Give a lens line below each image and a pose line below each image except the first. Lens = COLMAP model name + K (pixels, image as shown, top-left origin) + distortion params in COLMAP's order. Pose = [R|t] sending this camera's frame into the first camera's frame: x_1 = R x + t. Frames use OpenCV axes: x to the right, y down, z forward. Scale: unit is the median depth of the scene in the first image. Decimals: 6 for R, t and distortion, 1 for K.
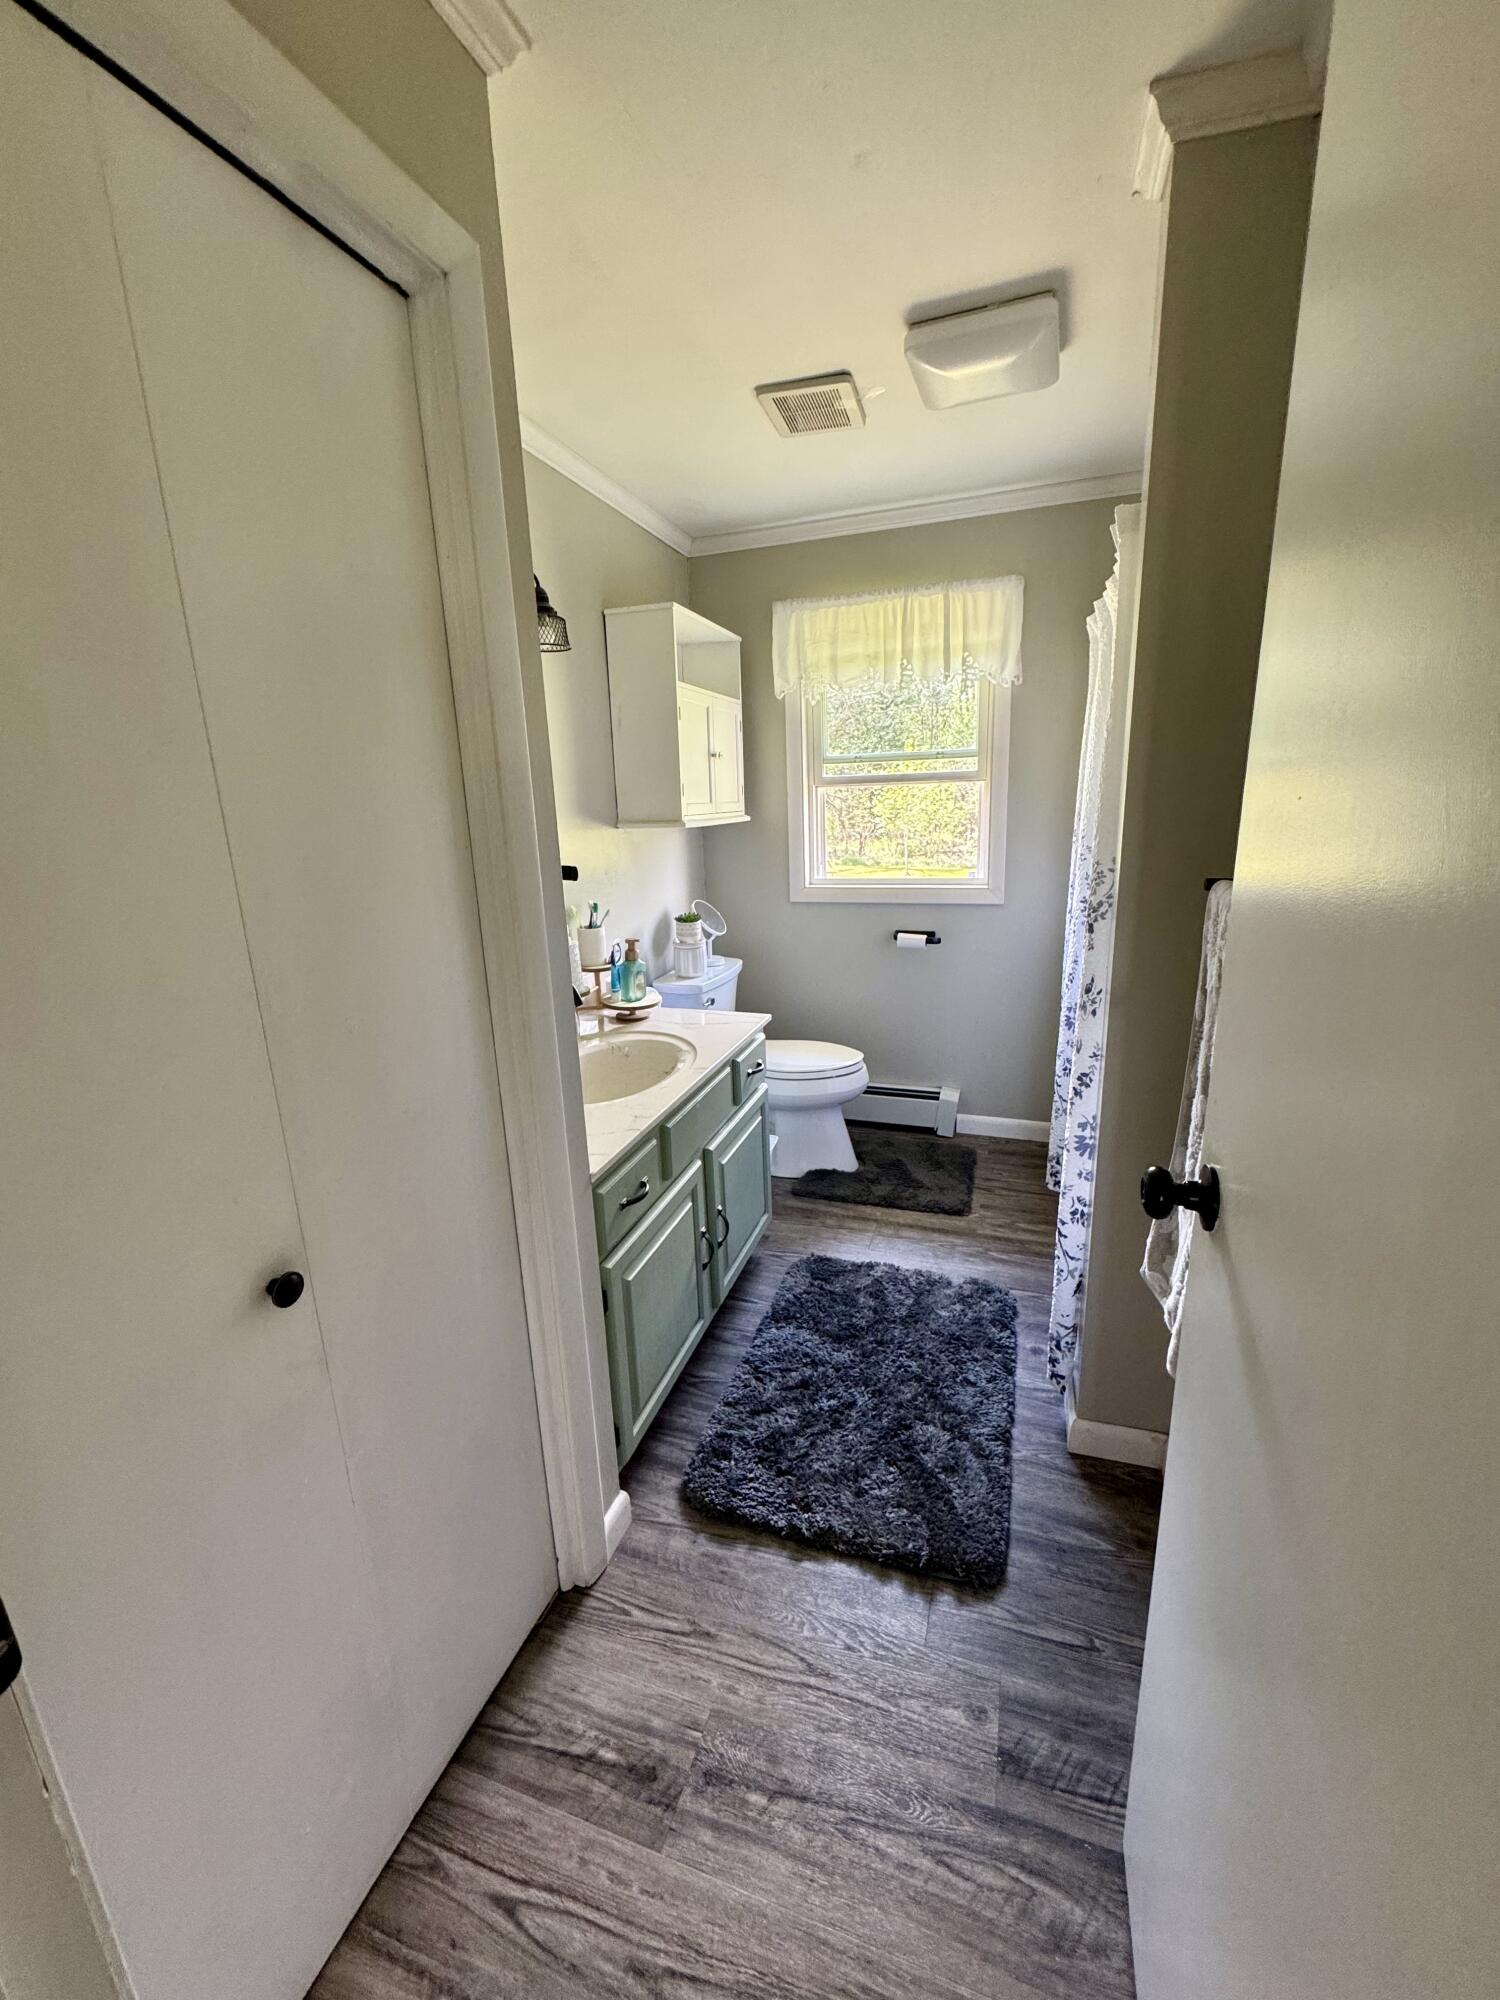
lens RADIAL K [[795.2, 0, 747.3], [0, 795.2, 1000.5], [0, 0, 1]] dist [-0.003070, 0.000810]
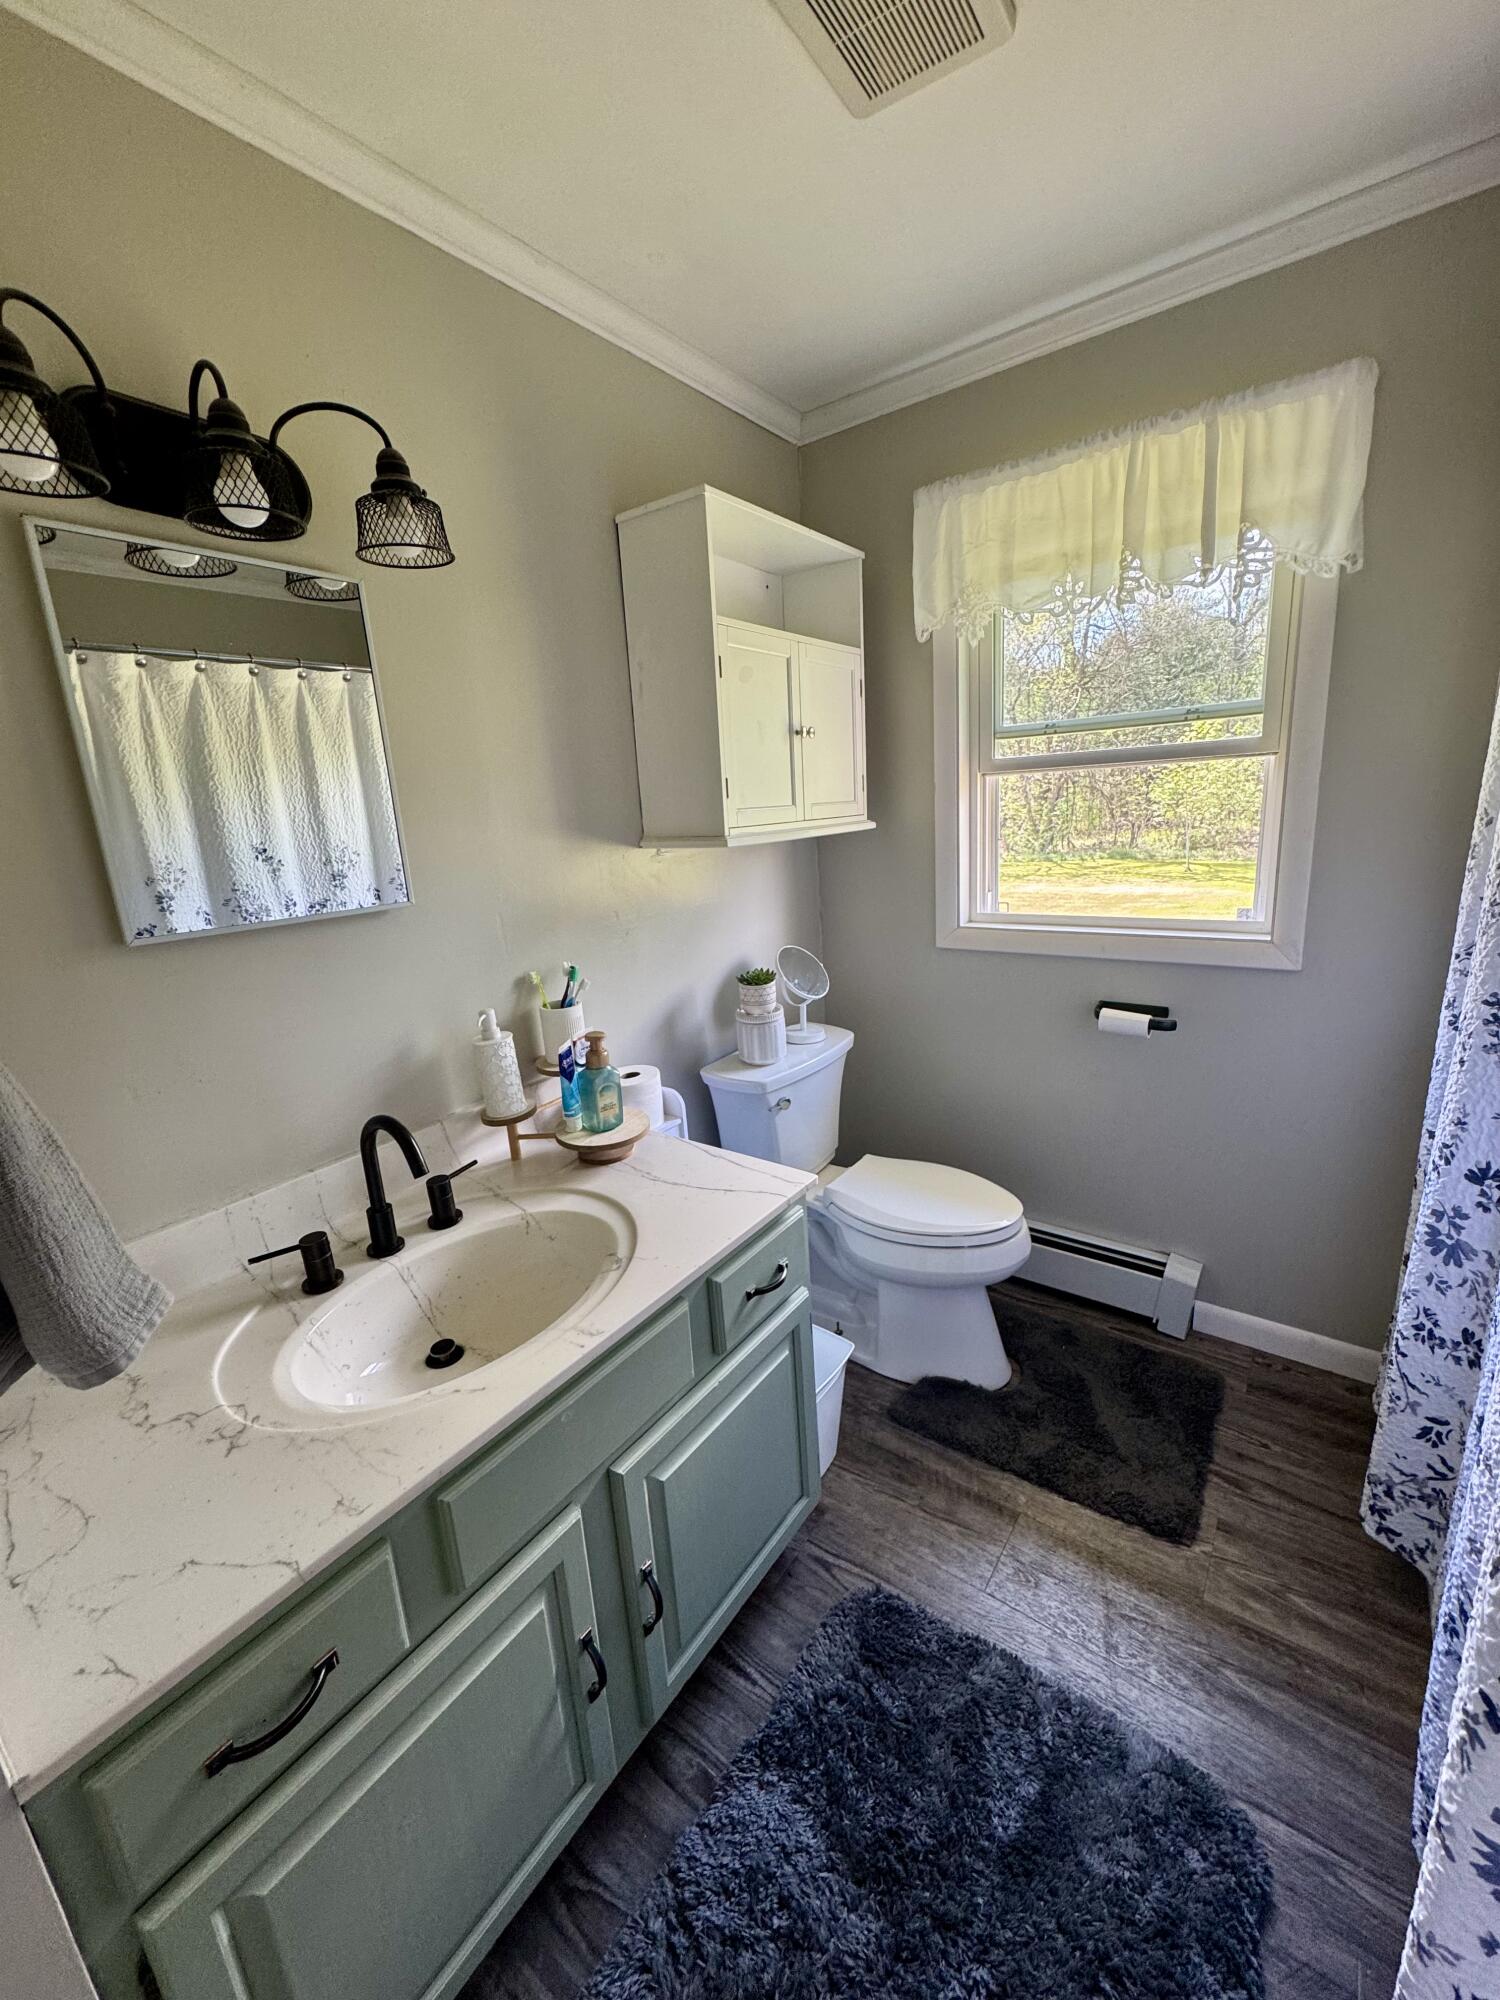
lens RADIAL K [[795.2, 0, 754.5], [0, 795.2, 1001.4], [0, 0, 1]] dist [-0.003070, 0.000810]
pose [[0.954279, 0.047852, -0.295063, 0.123953], [-0.044674, 0.998848, 0.017505, -0.095670], [0.295560, -0.003523, 0.955318, 0.357986]]
